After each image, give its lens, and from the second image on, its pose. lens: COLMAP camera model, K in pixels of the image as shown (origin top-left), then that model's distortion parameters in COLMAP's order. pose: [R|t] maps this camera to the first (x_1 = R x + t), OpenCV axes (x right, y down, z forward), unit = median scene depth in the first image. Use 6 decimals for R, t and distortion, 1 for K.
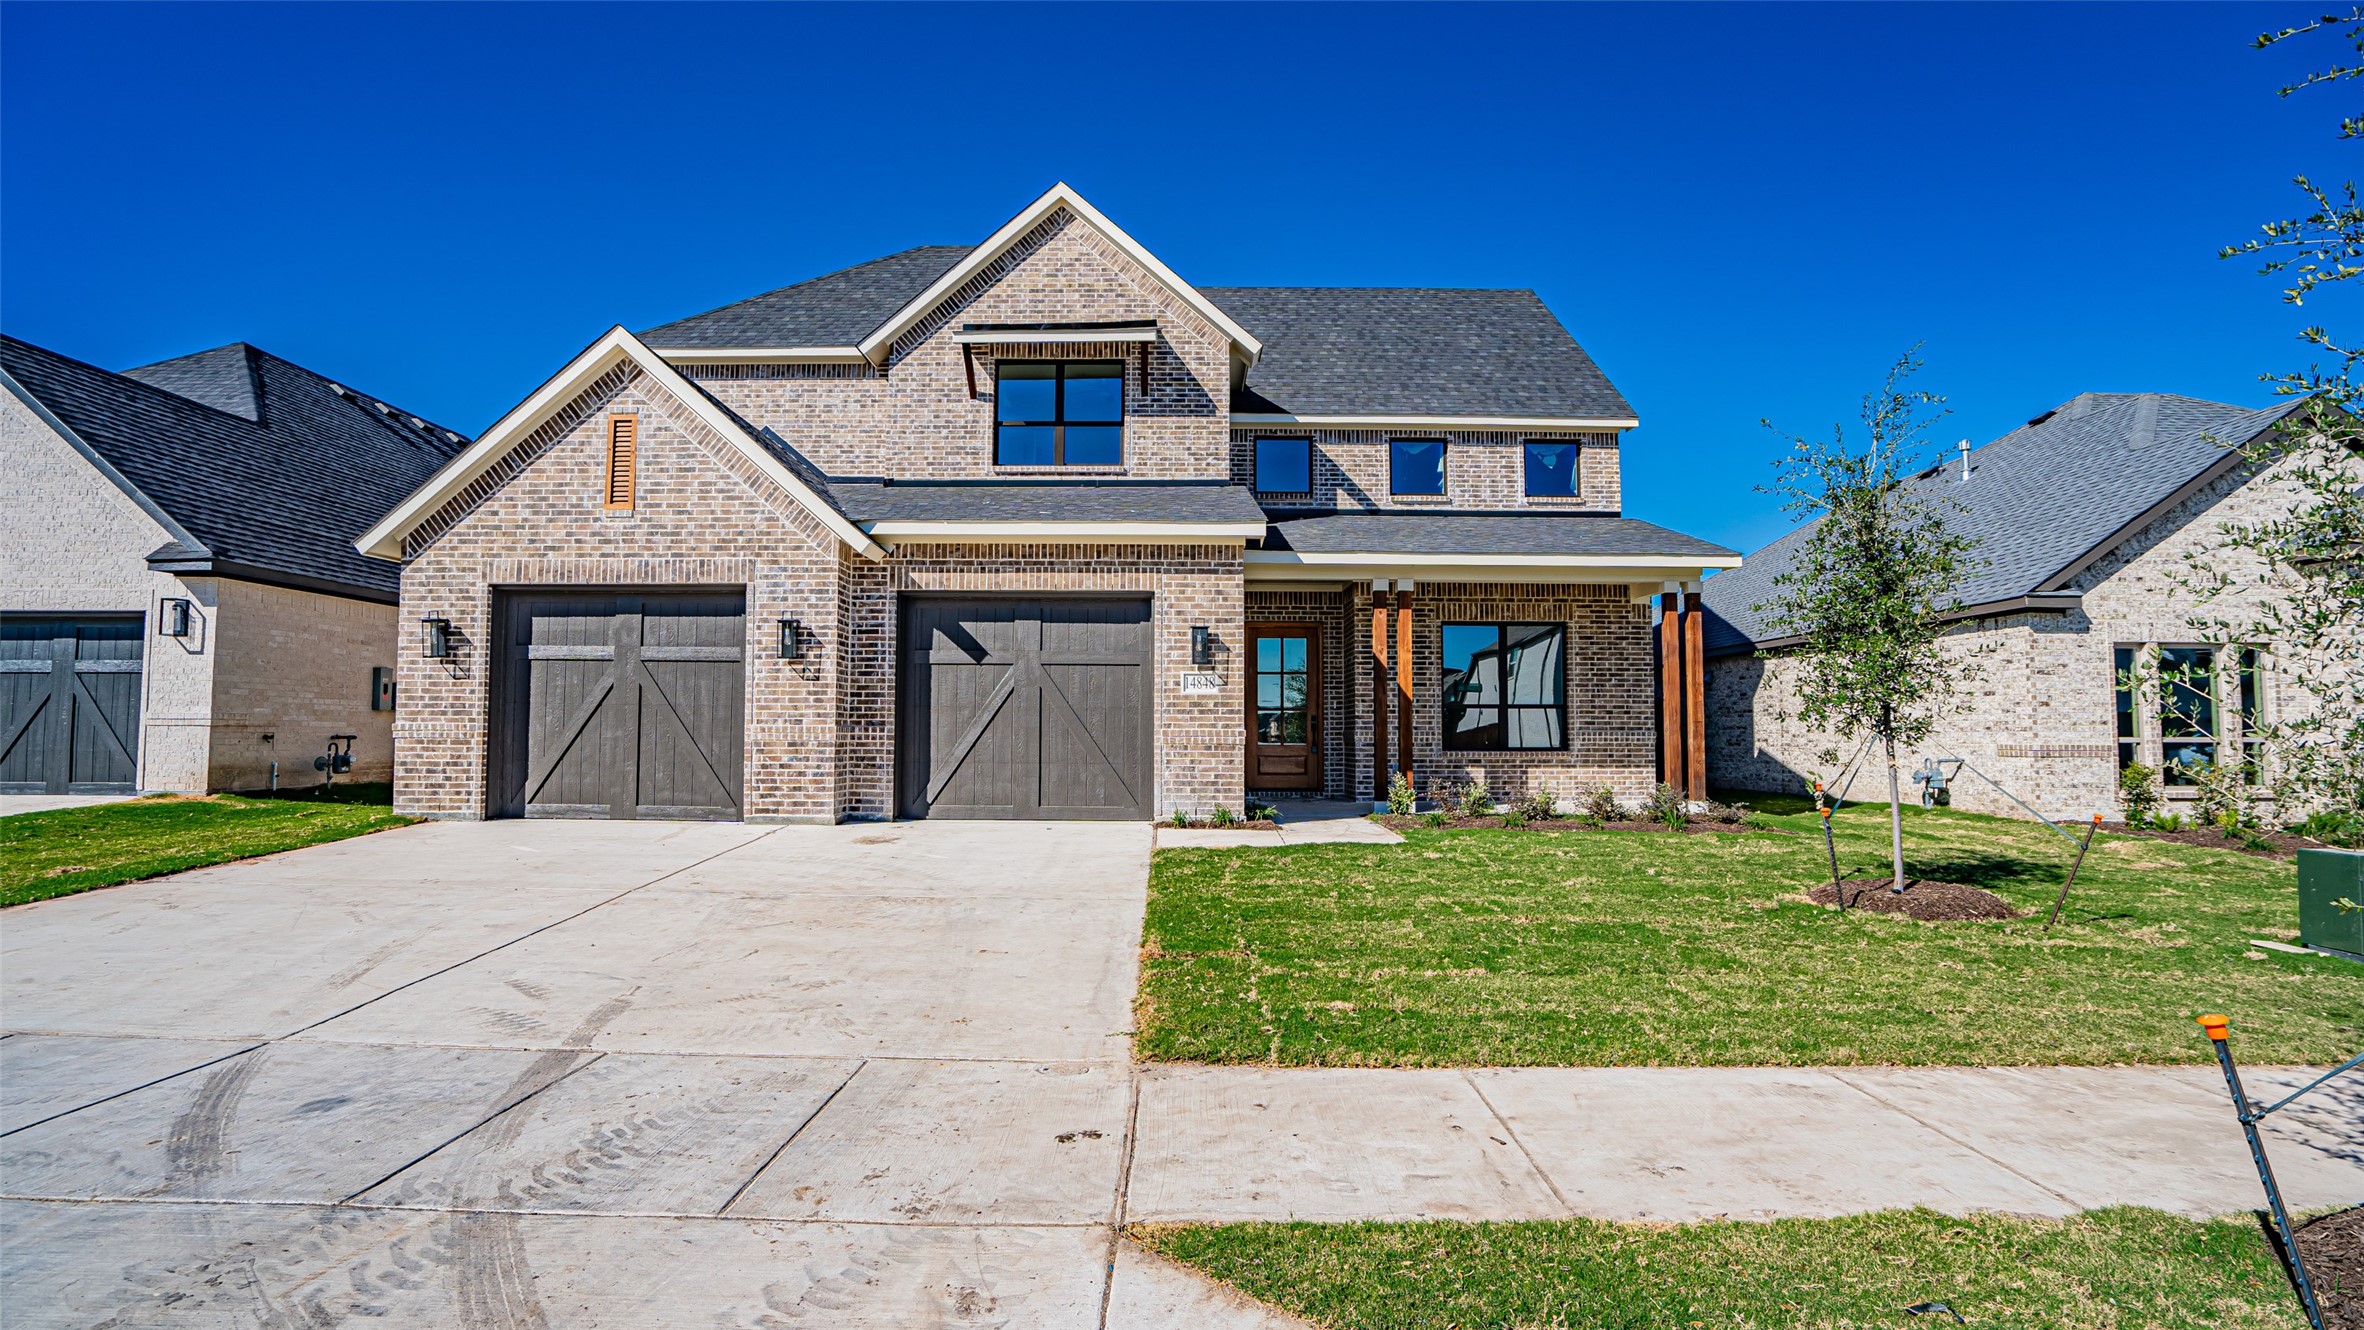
lens RADIAL K [[1088.0, 0, 1187.1], [0, 1088.0, 664.4], [0, 0, 1]] dist [-0.021829, 0.007663]
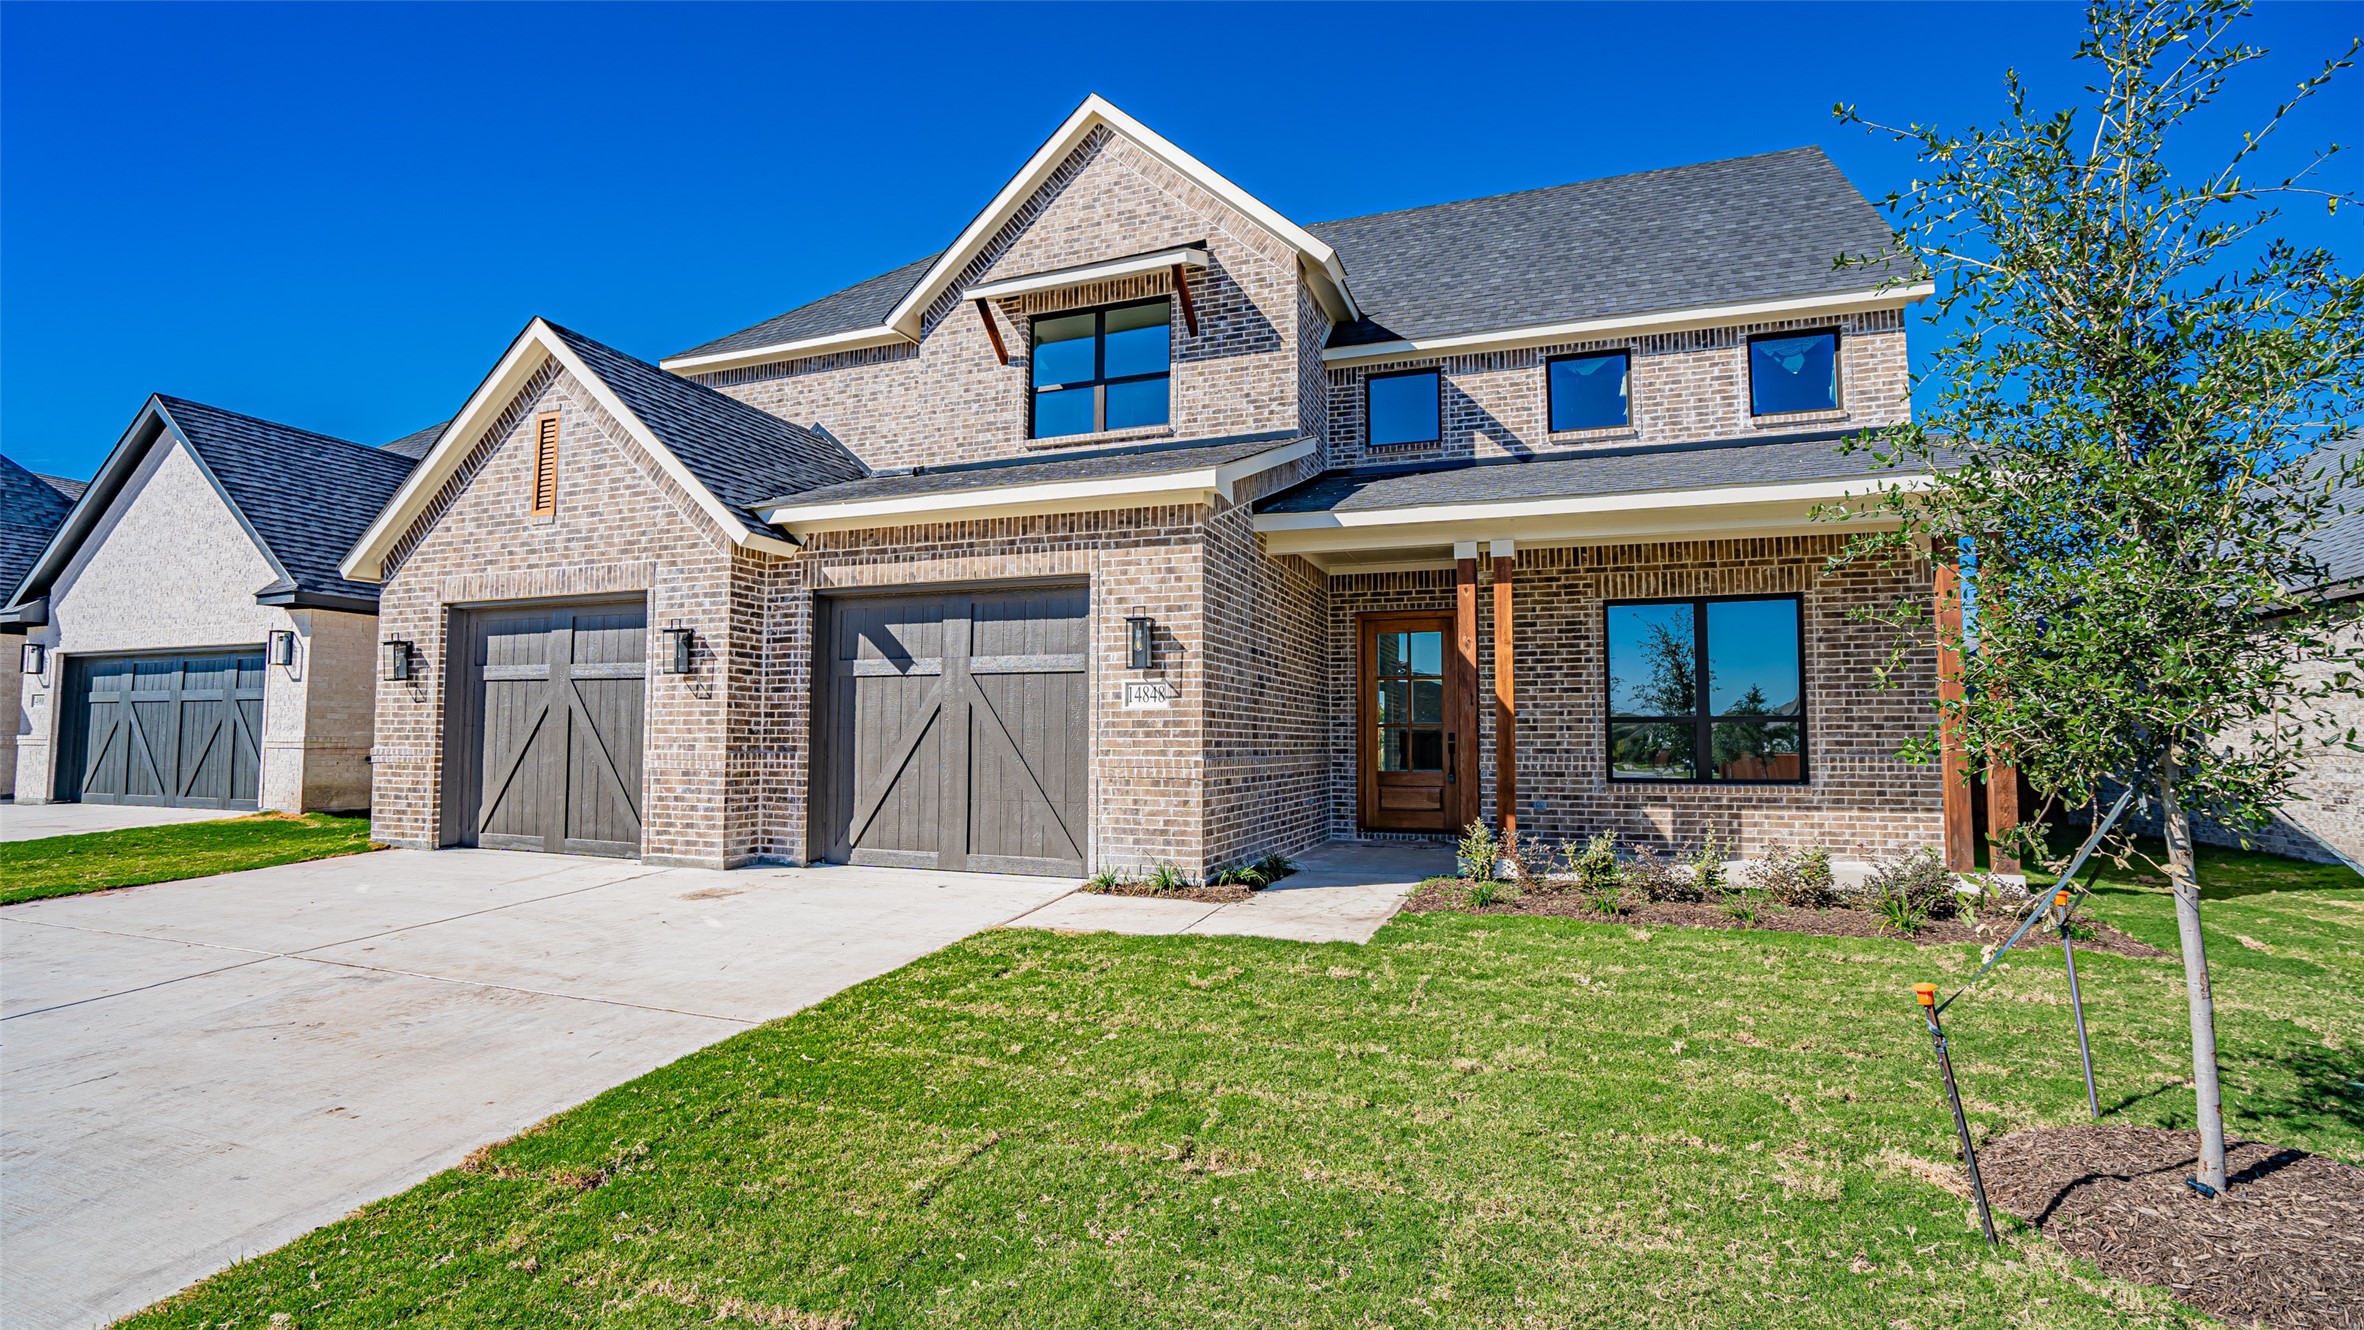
lens RADIAL K [[1088.0, 0, 1177.8], [0, 1088.0, 661.9], [0, 0, 1]] dist [-0.021829, 0.007663]
pose [[0.938457, -0.025660, -0.344441, 0.269862], [0.022555, 0.999661, -0.013019, 0.004647], [0.344658, 0.004449, 0.938718, 0.297972]]
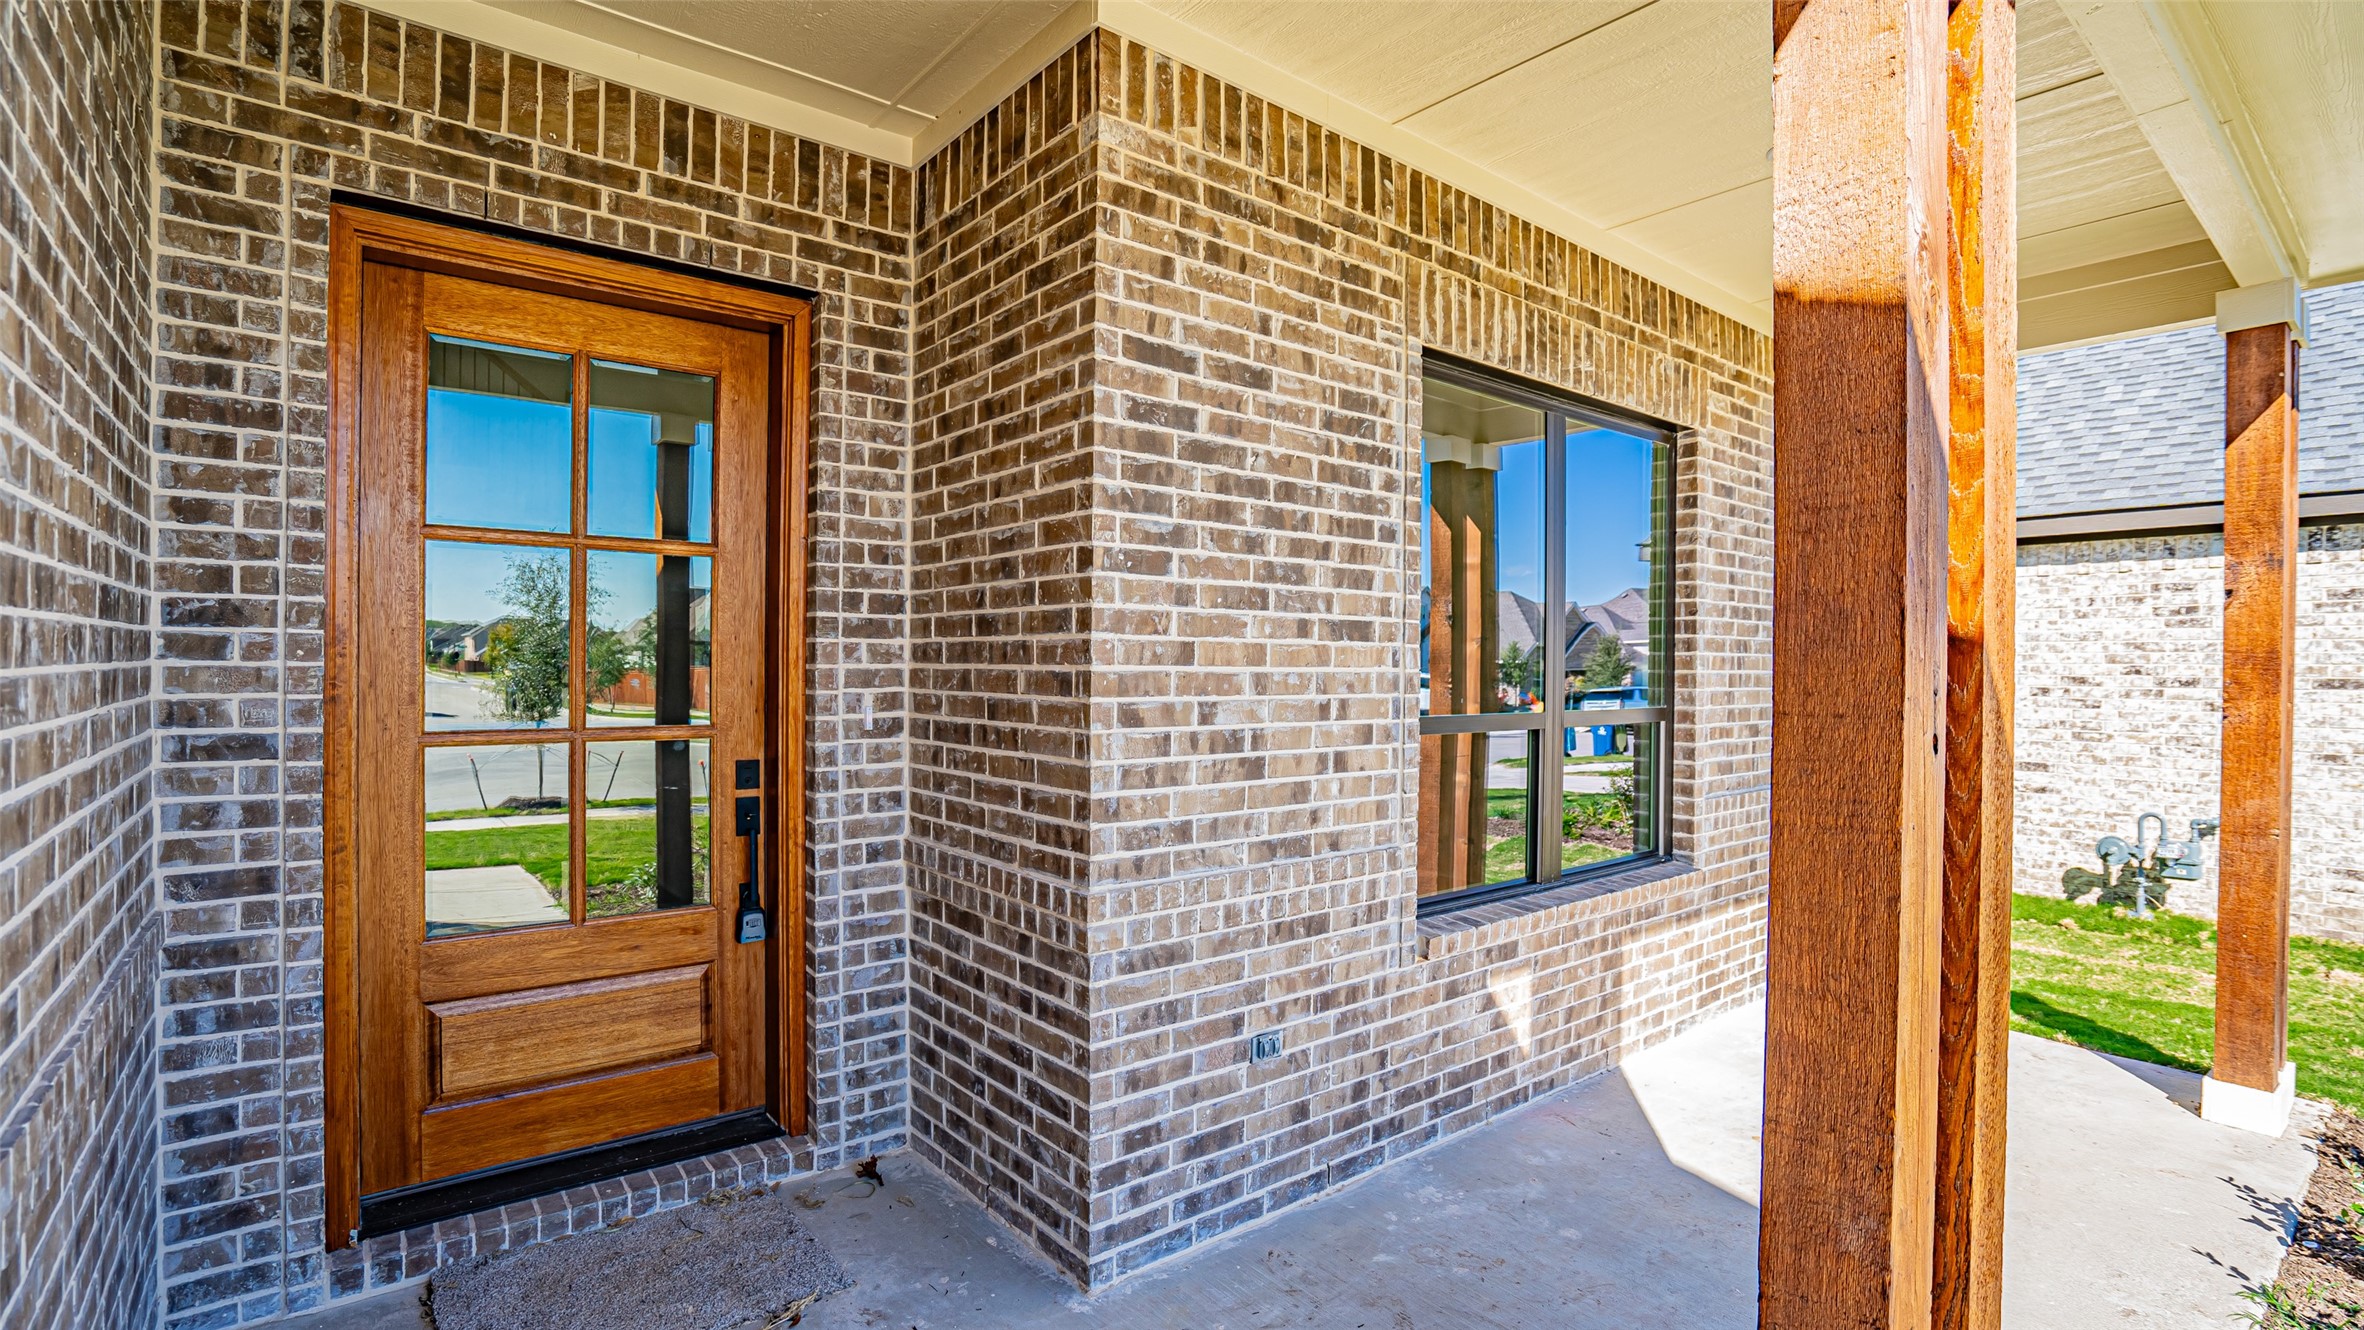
lens RADIAL K [[1088.0, 0, 1190.4], [0, 1088.0, 669.4], [0, 0, 1]] dist [-0.021829, 0.007663]
pose [[0.775549, 0.001460, 0.631286, 0.071467], [-0.037756, 0.998315, 0.044075, 0.022739], [-0.630158, -0.058017, 0.774297, 1.067917]]
